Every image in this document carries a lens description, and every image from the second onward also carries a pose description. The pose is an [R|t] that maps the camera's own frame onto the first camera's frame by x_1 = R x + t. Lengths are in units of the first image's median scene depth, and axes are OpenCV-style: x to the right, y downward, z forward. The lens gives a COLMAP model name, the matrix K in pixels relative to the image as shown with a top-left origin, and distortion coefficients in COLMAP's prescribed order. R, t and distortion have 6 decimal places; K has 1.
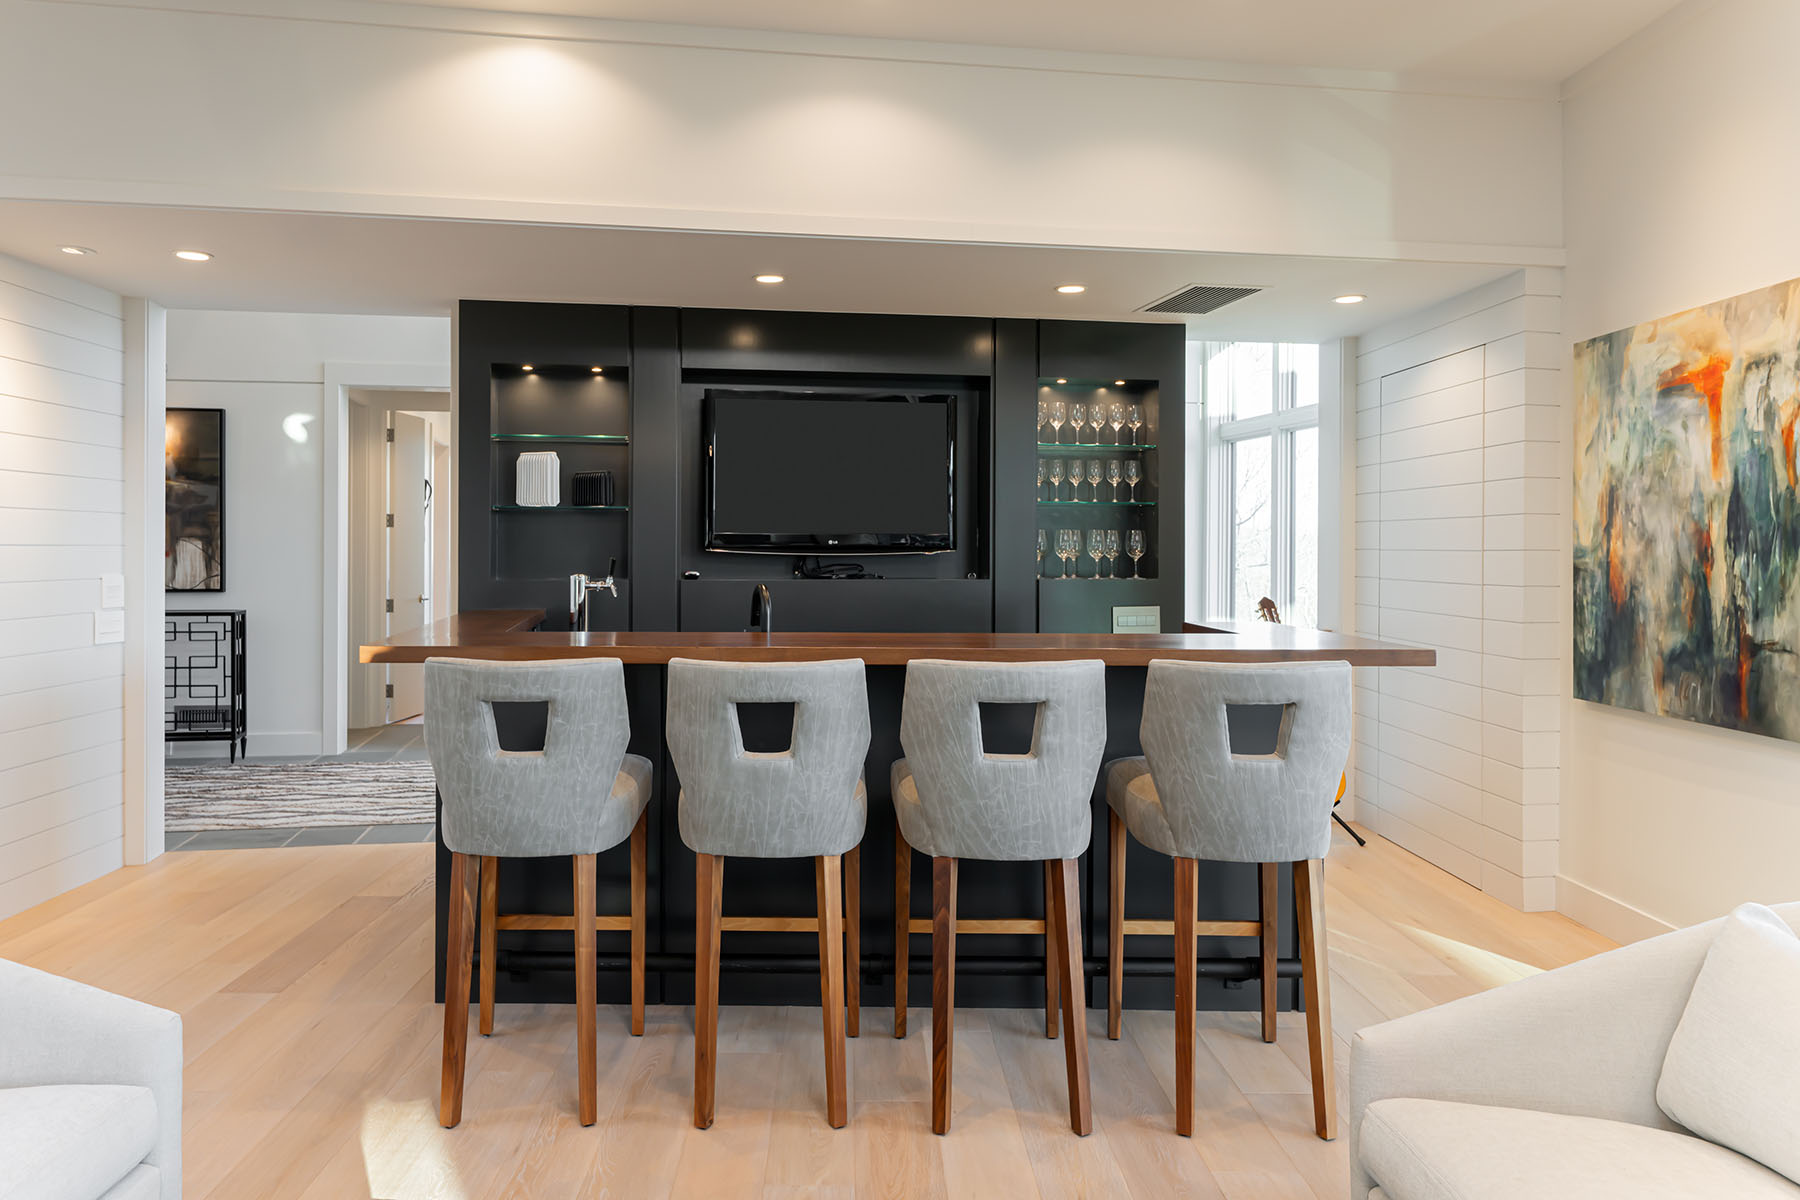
lens RADIAL K [[1104.9, 0, 892.5], [0, 1104.9, 554.1], [0, 0, 1]] dist [0.004127, -0.000548]
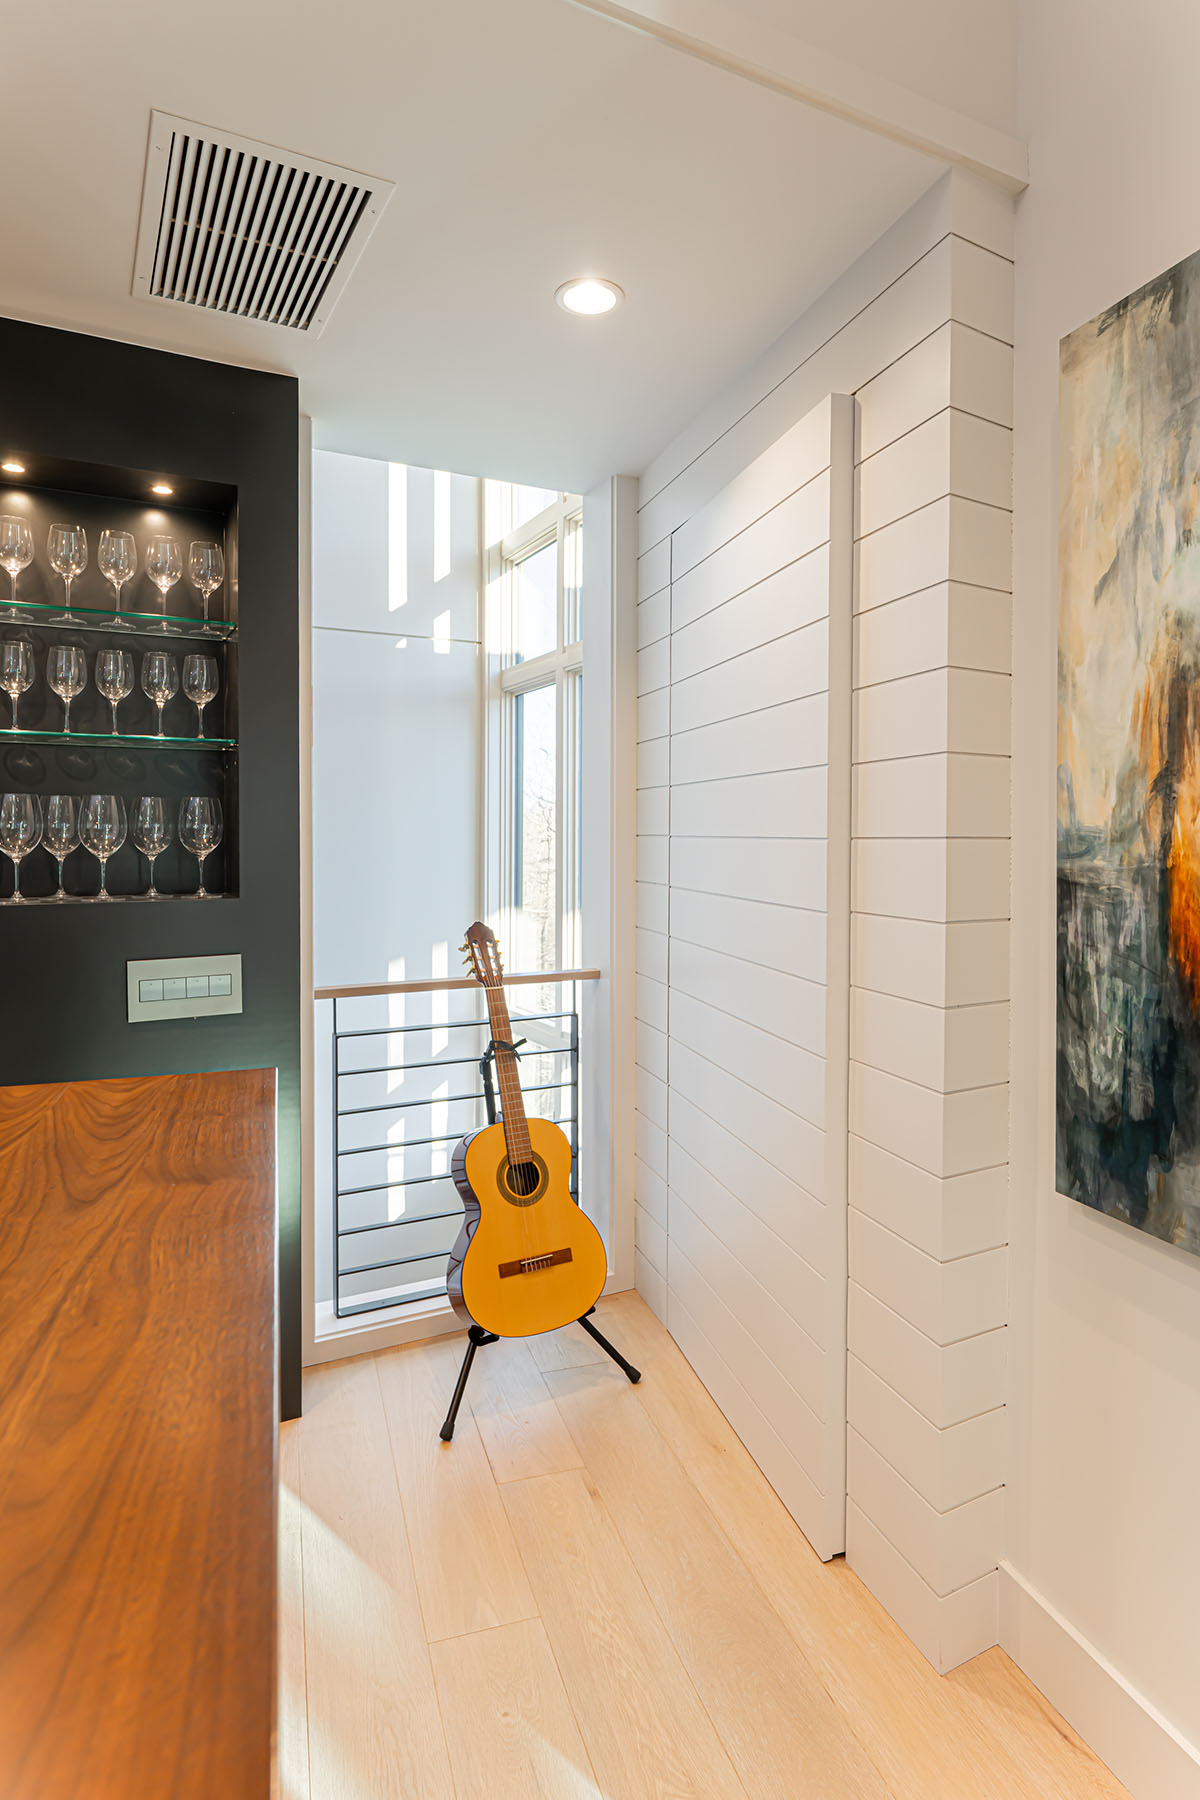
lens RADIAL K [[941.1, 0, 603.5], [0, 941.1, 853.5], [0, 0, 1]] dist [0.000357, -0.000542]
pose [[0.957410, -0.006281, 0.288664, 0.355462], [0.002078, 0.999887, 0.014862, -0.003393], [-0.288725, -0.013629, 0.957315, 0.722495]]
